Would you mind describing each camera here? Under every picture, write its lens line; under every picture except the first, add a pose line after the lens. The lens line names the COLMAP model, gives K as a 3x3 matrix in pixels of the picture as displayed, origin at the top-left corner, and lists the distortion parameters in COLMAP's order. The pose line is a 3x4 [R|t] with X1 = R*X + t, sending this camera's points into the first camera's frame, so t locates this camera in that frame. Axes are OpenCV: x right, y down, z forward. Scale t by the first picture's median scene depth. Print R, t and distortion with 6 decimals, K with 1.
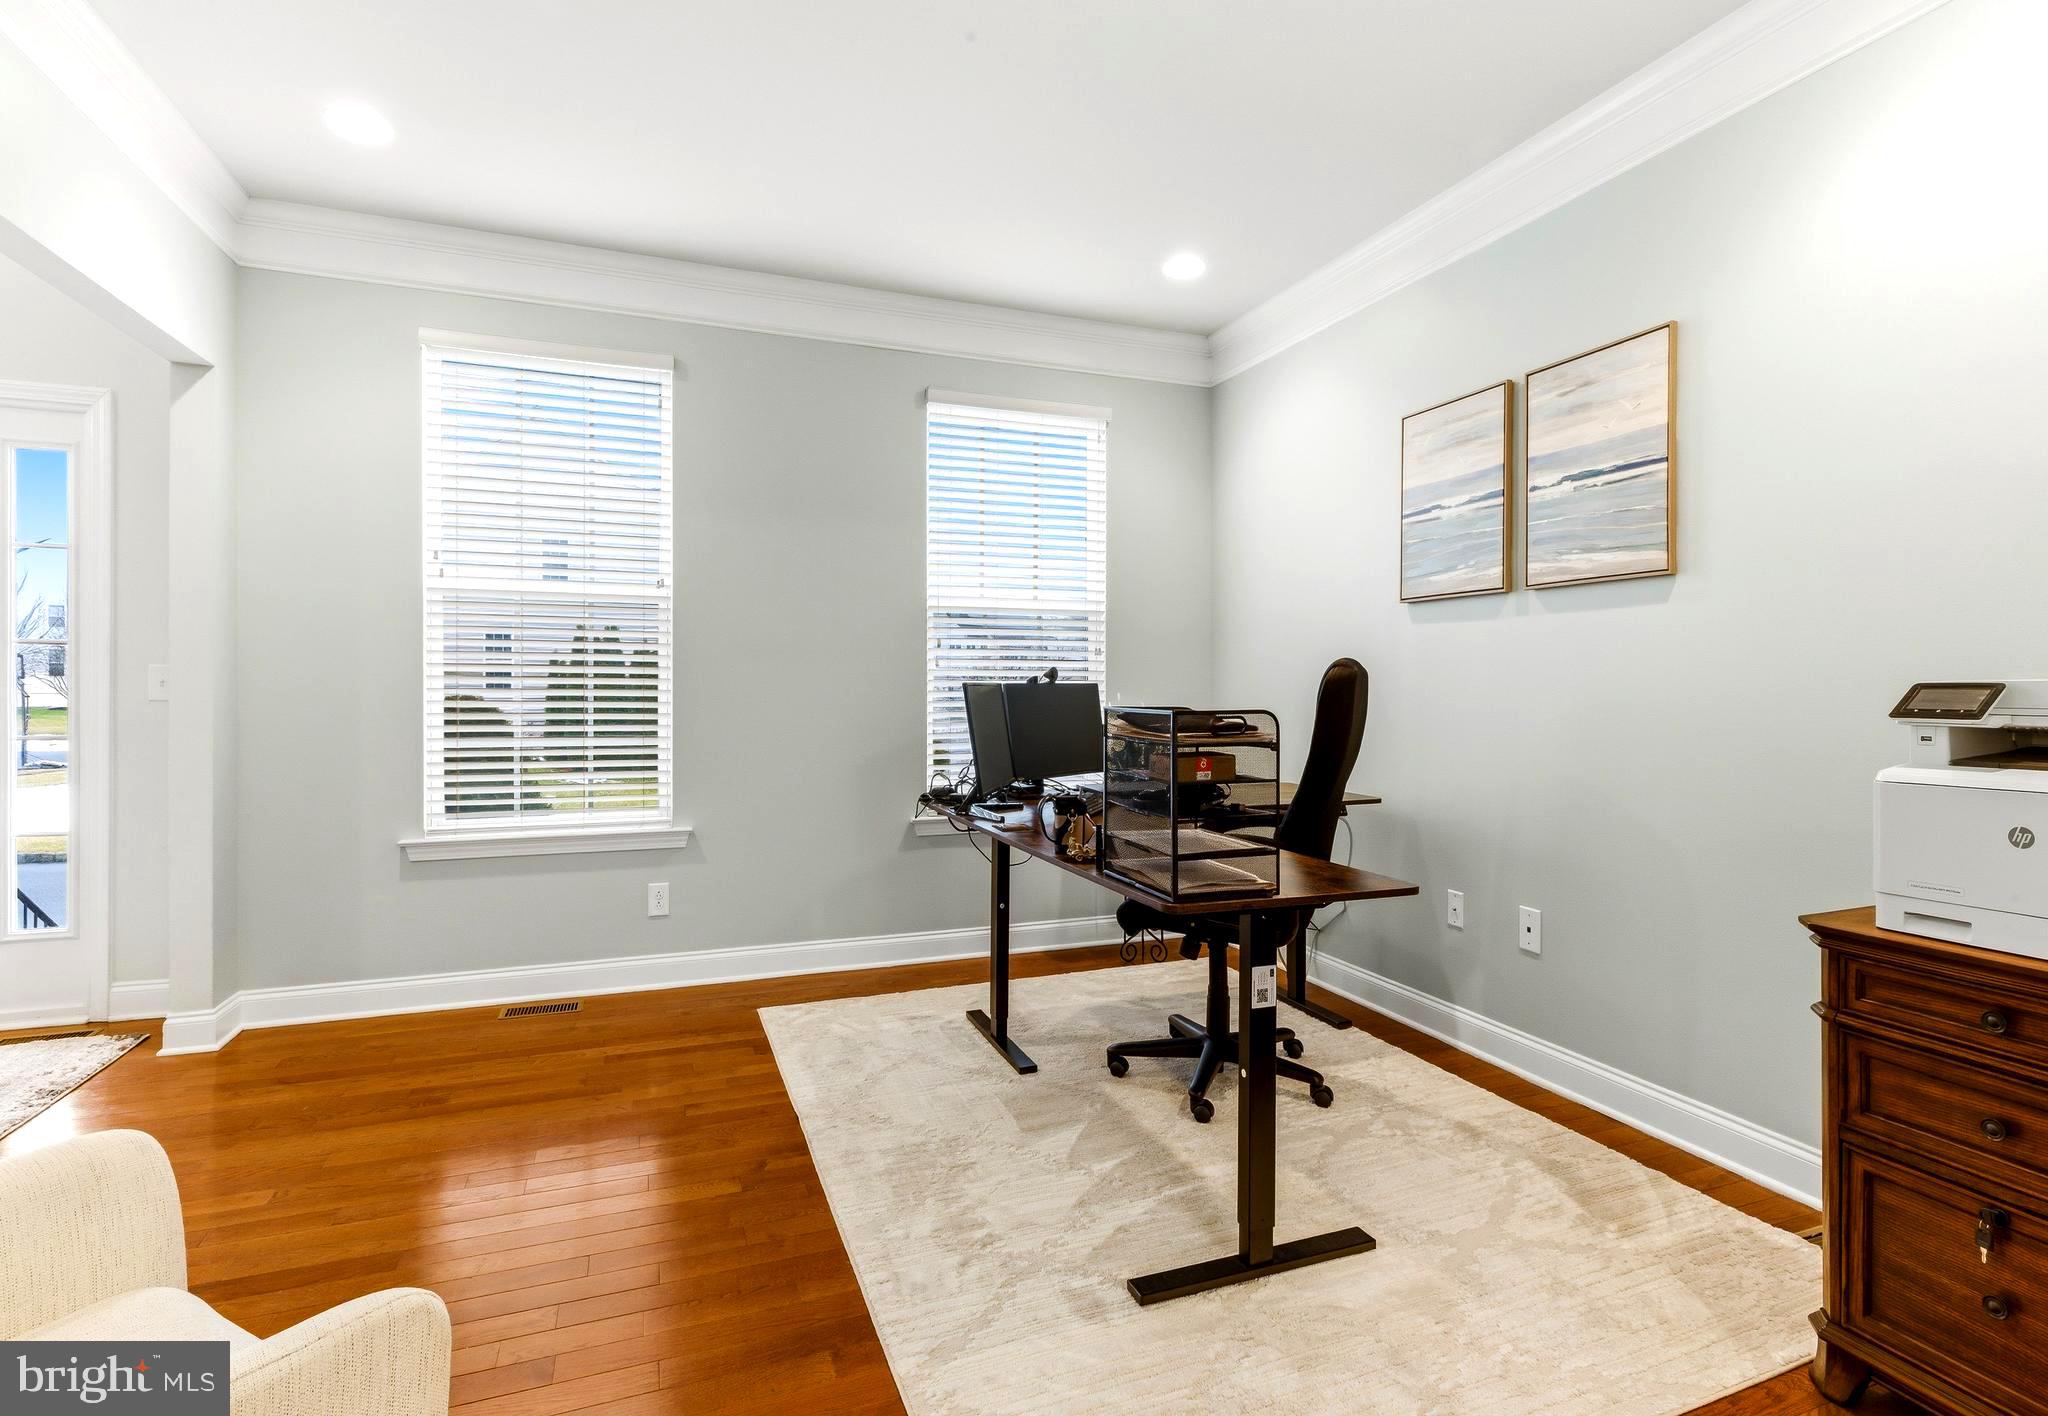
lens RADIAL K [[979.8, 0, 1018.4], [0, 979.8, 684.7], [0, 0, 1]] dist [0.000811, 0.000083]
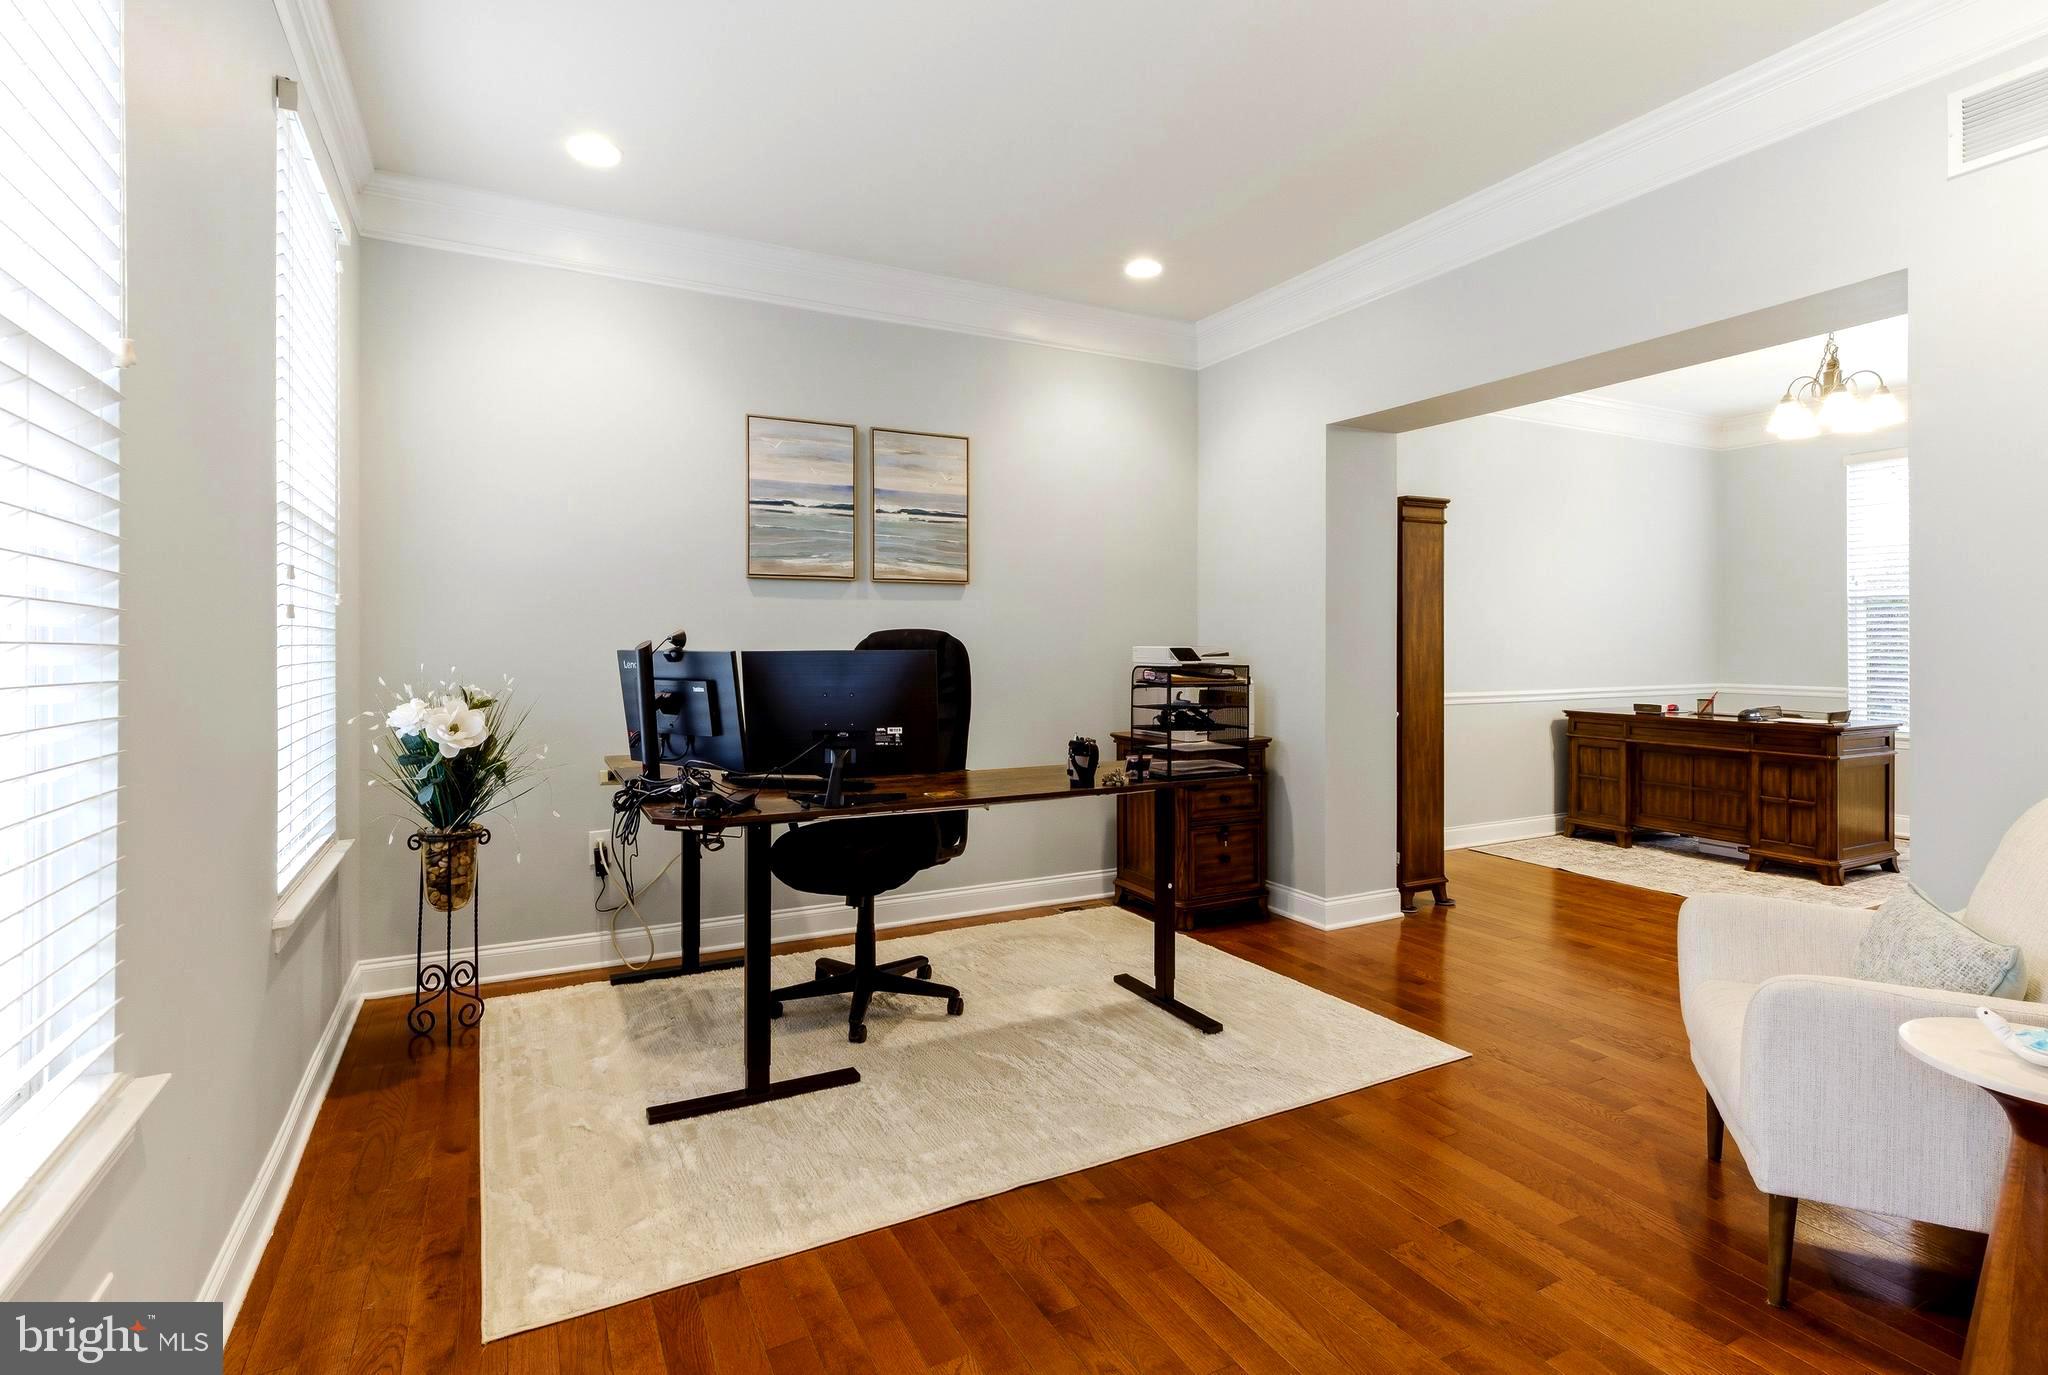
lens RADIAL K [[1002.1, 0, 1027.6], [0, 1002.1, 644.0], [0, 0, 1]] dist [-0.000611, -0.000121]
pose [[-0.121683, 0.000183, 0.992569, -0.961719], [0.002173, 0.999998, 0.000082, -0.006918], [-0.992567, 0.002167, -0.121683, 0.981008]]
